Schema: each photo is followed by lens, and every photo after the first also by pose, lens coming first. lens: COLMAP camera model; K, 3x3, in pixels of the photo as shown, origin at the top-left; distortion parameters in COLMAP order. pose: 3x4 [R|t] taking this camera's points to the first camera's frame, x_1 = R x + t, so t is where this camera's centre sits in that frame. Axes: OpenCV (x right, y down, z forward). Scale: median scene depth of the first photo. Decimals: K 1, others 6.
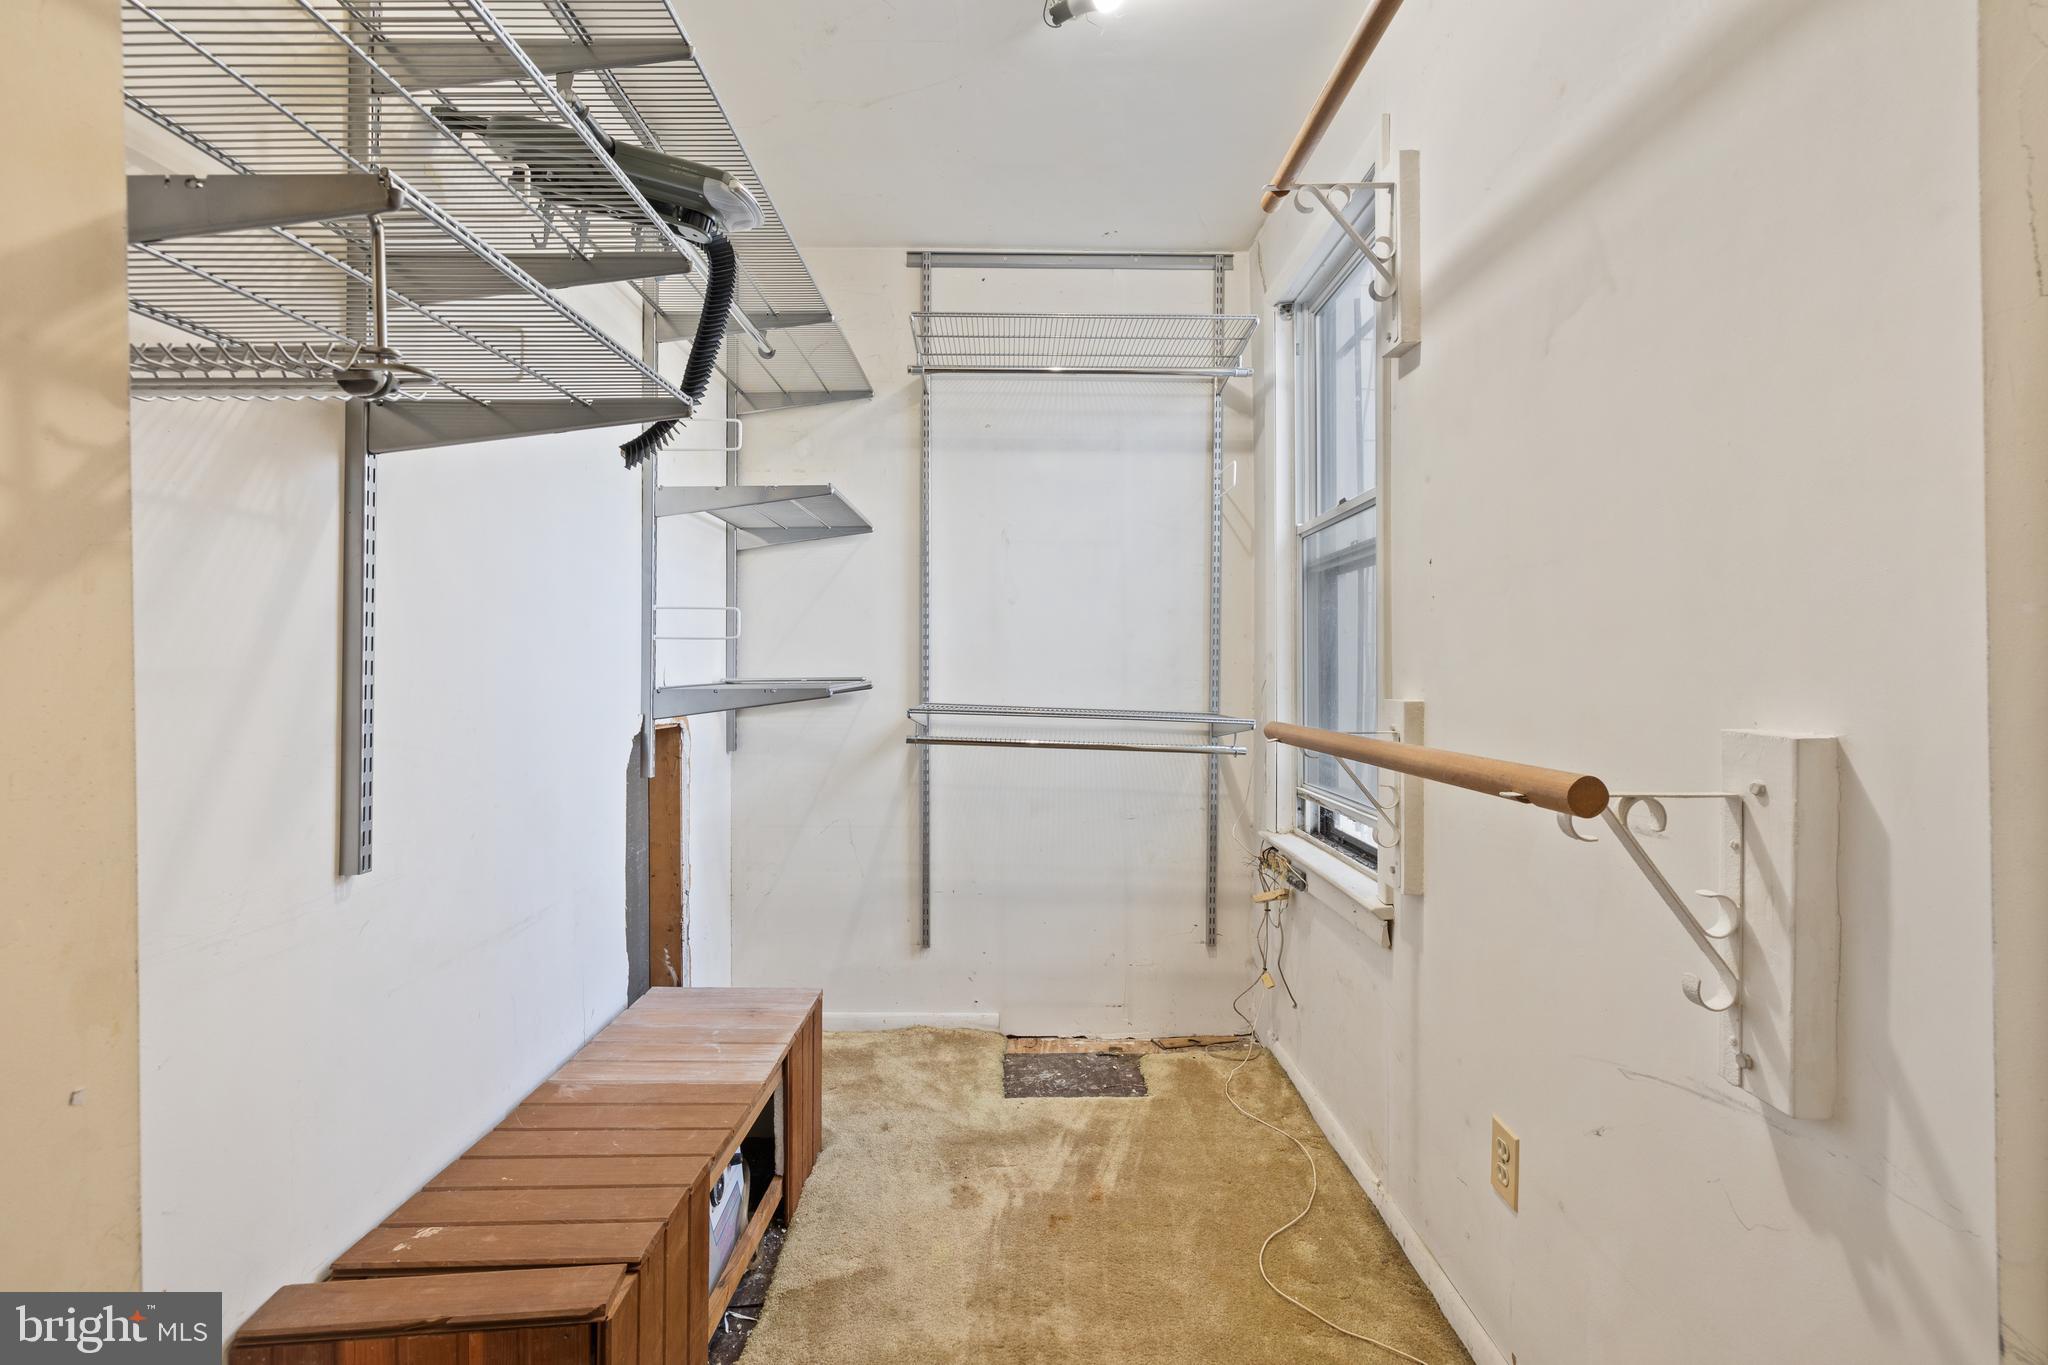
lens RADIAL K [[863.8, 0, 1018.1], [0, 863.8, 669.9], [0, 0, 1]] dist [0.000132, 0.000363]
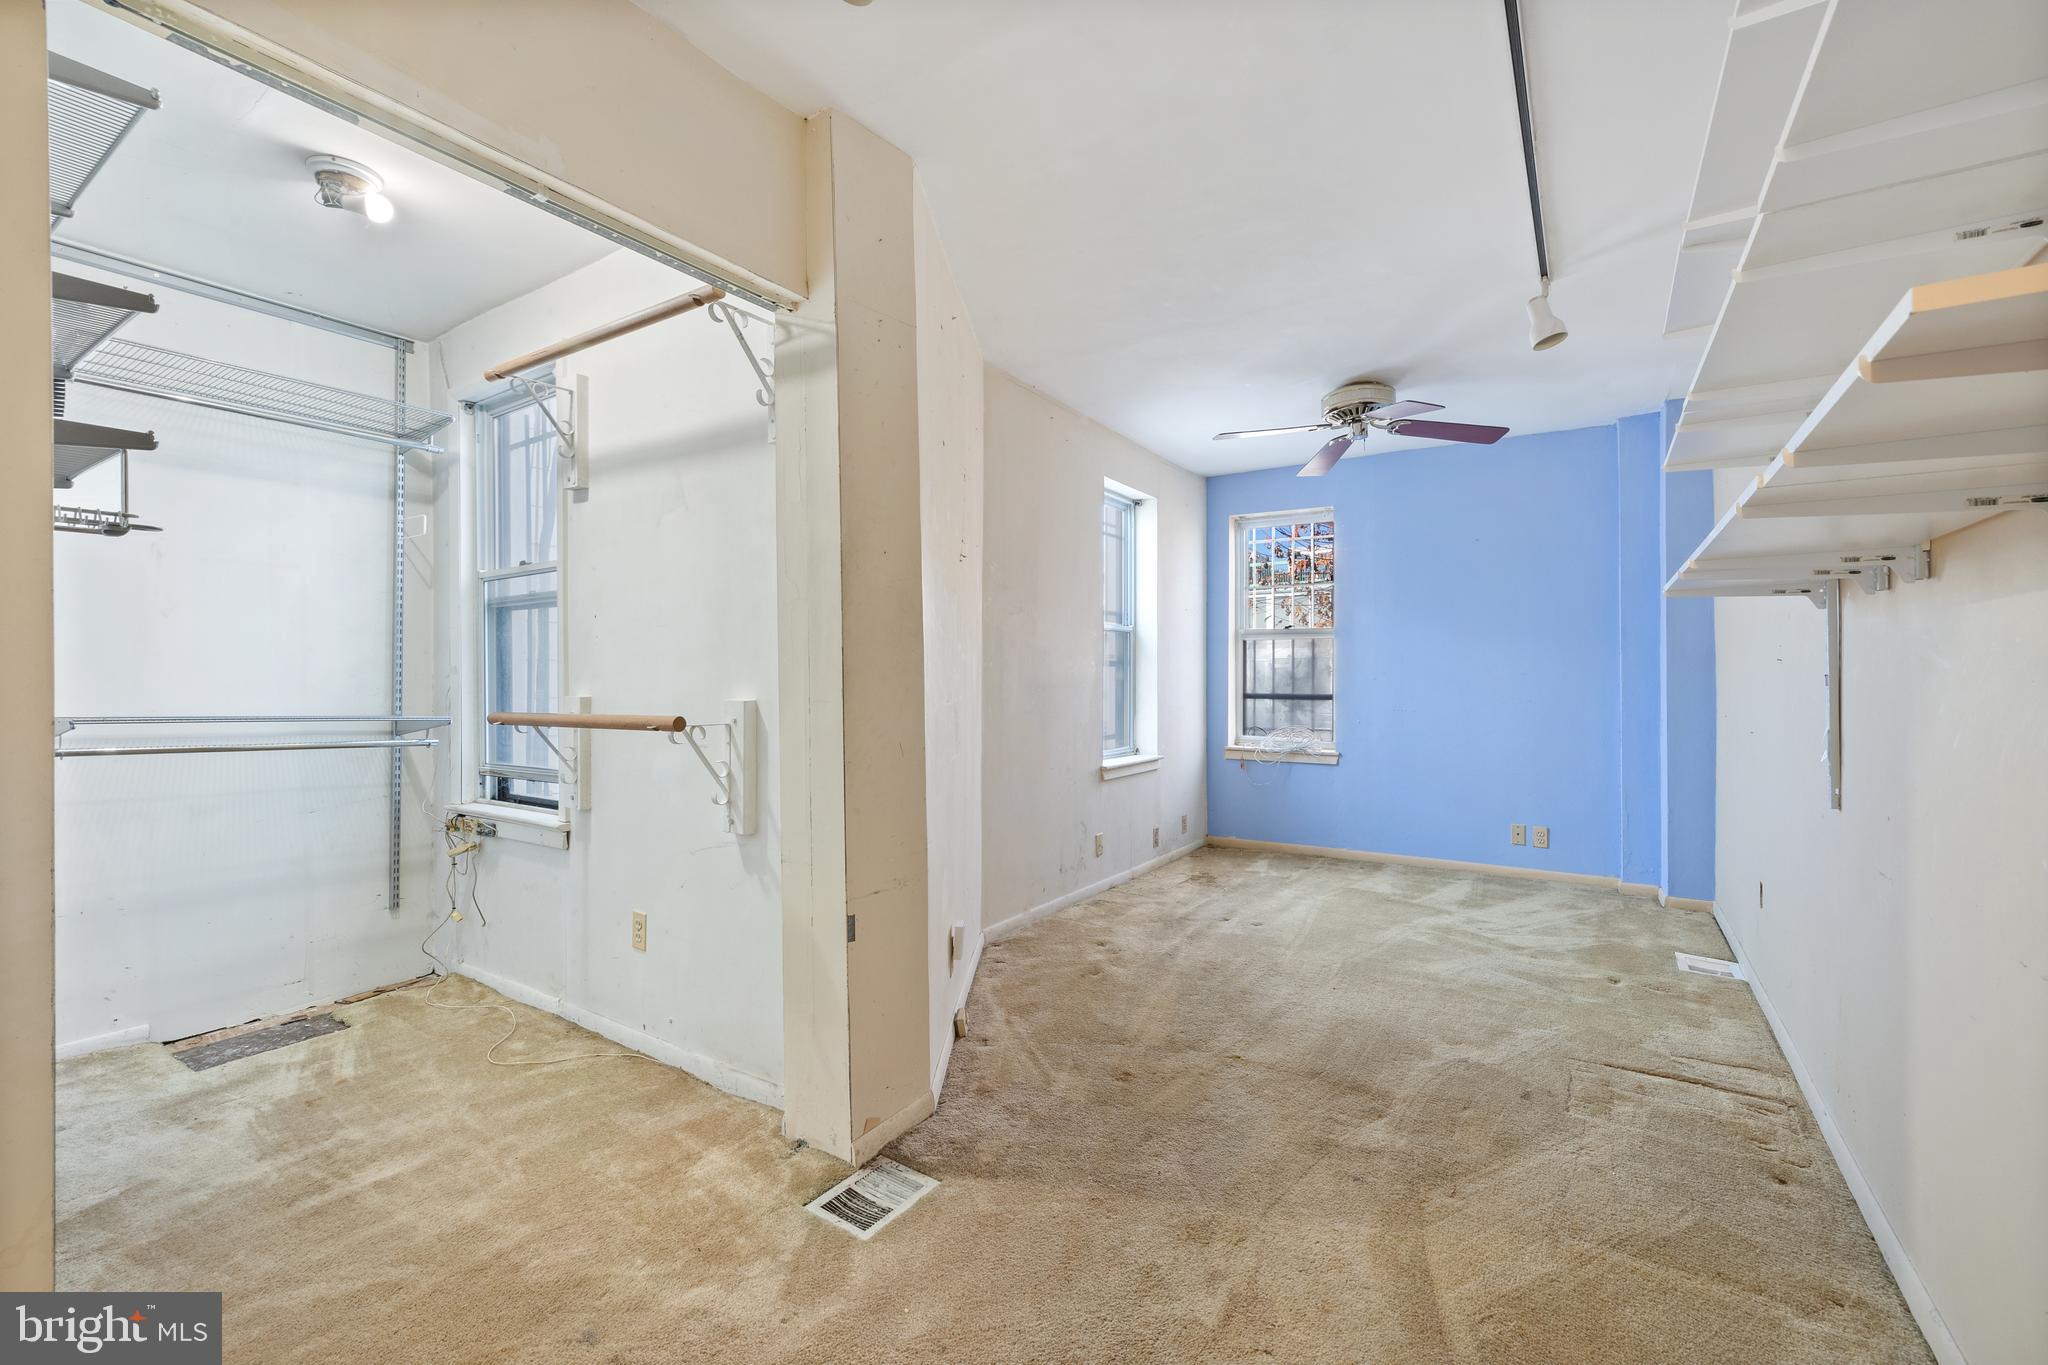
lens RADIAL K [[863.8, 0, 1018.1], [0, 863.8, 669.9], [0, 0, 1]] dist [0.000132, 0.000363]
pose [[0.567197, 0.004412, 0.823571, -0.337984], [0.006792, 0.999927, -0.010034, 0.004417], [-0.823554, 0.011285, 0.567125, -0.492659]]
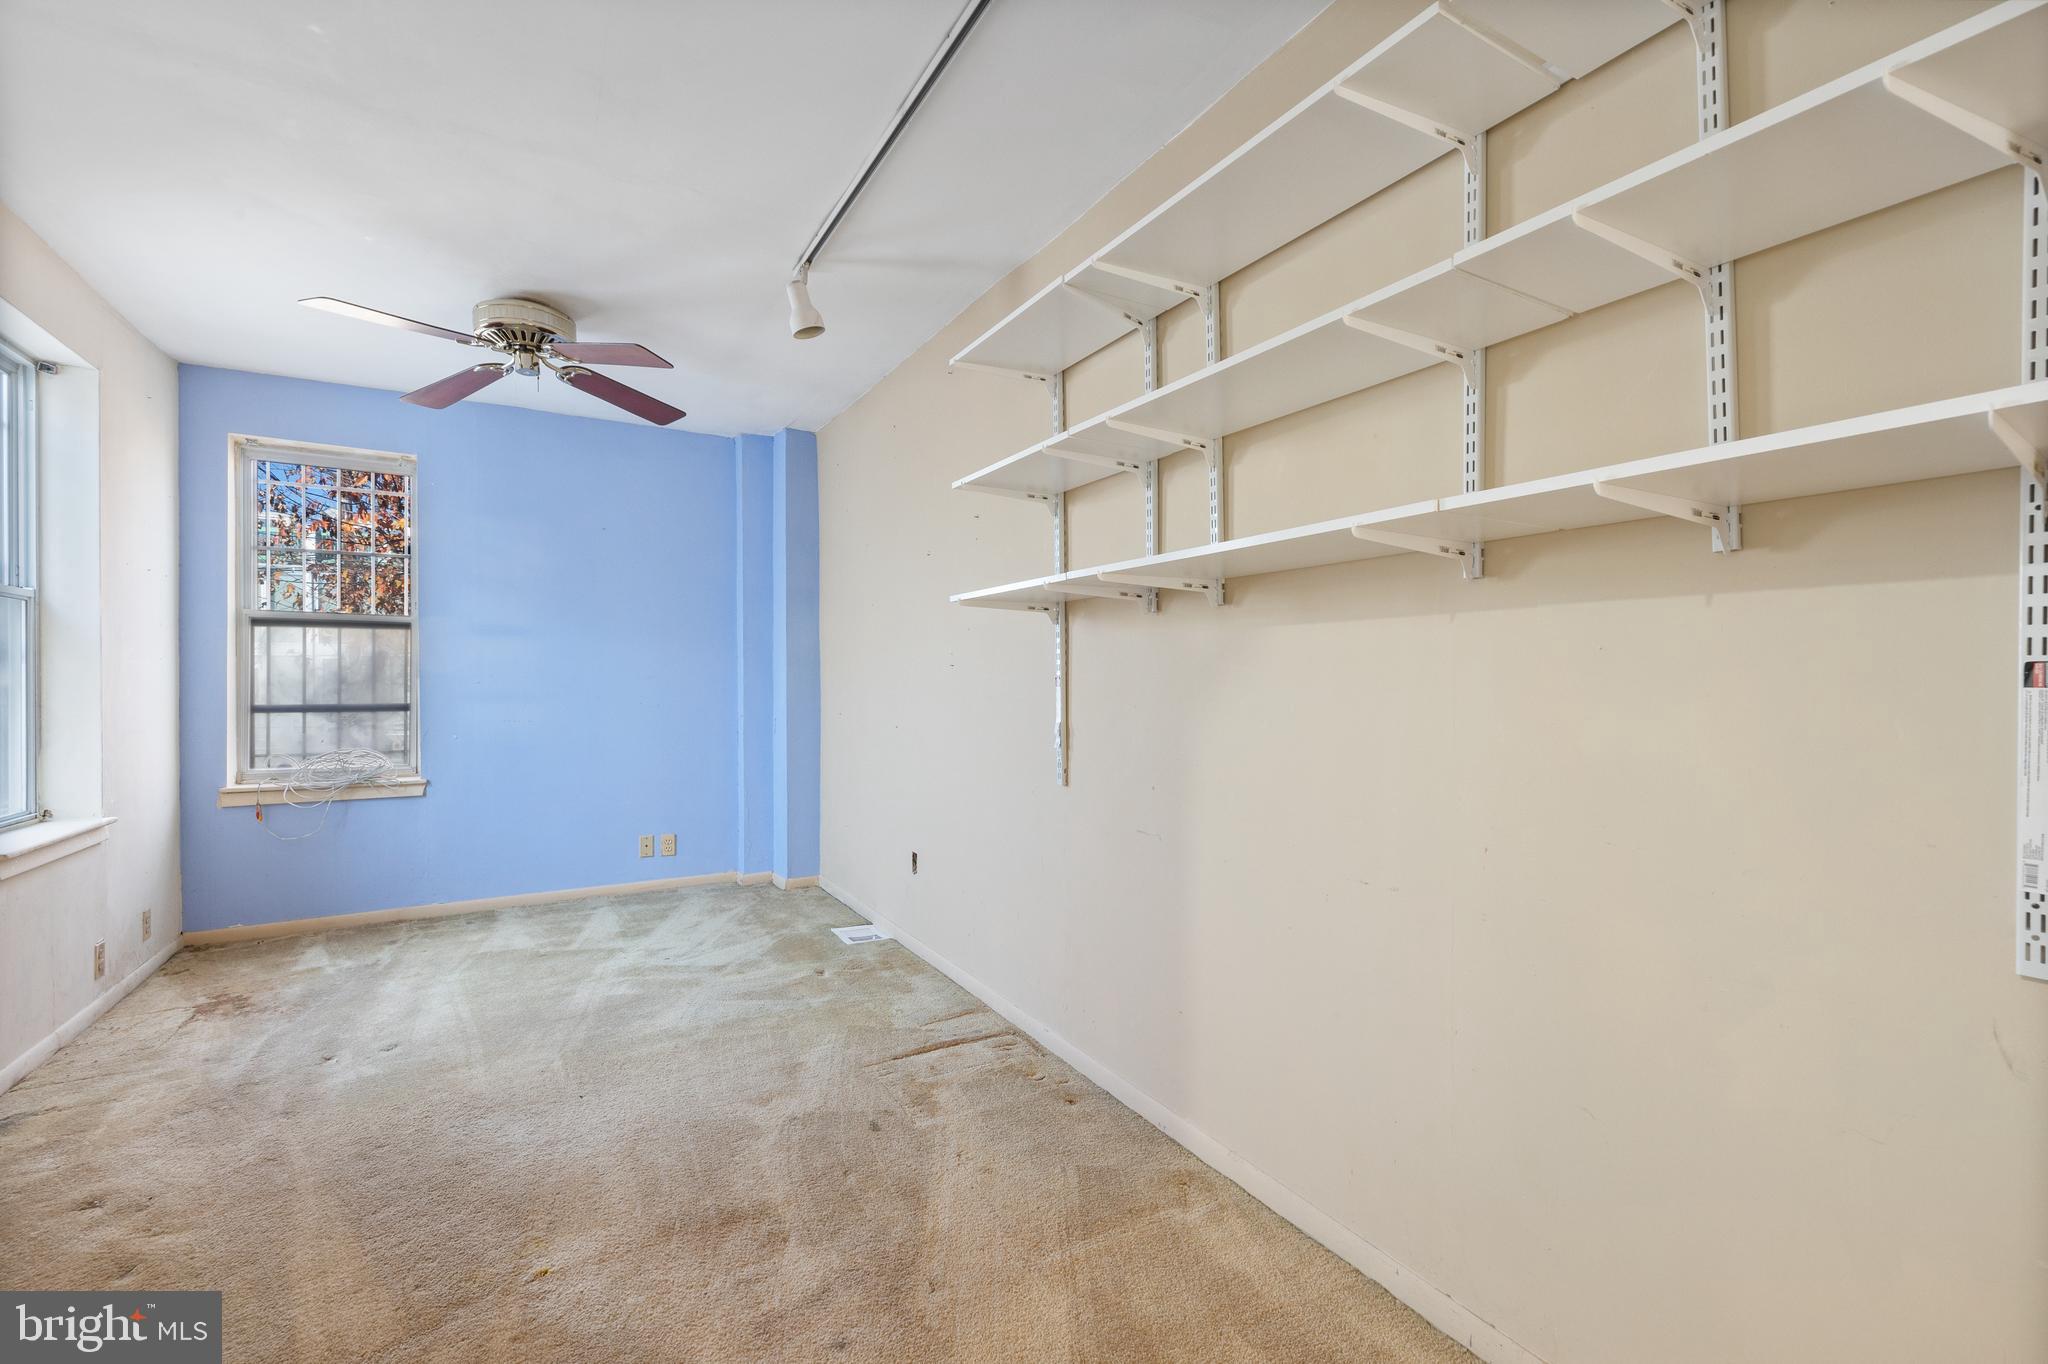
lens RADIAL K [[863.1, 0, 1016.1], [0, 863.1, 679.5], [0, 0, 1]] dist [-0.000253, 0.000109]
pose [[-0.483237, -0.002052, 0.875487, -0.262463], [0.006785, 0.999958, 0.006088, 0.003620], [-0.875463, 0.008882, -0.483203, -0.378759]]
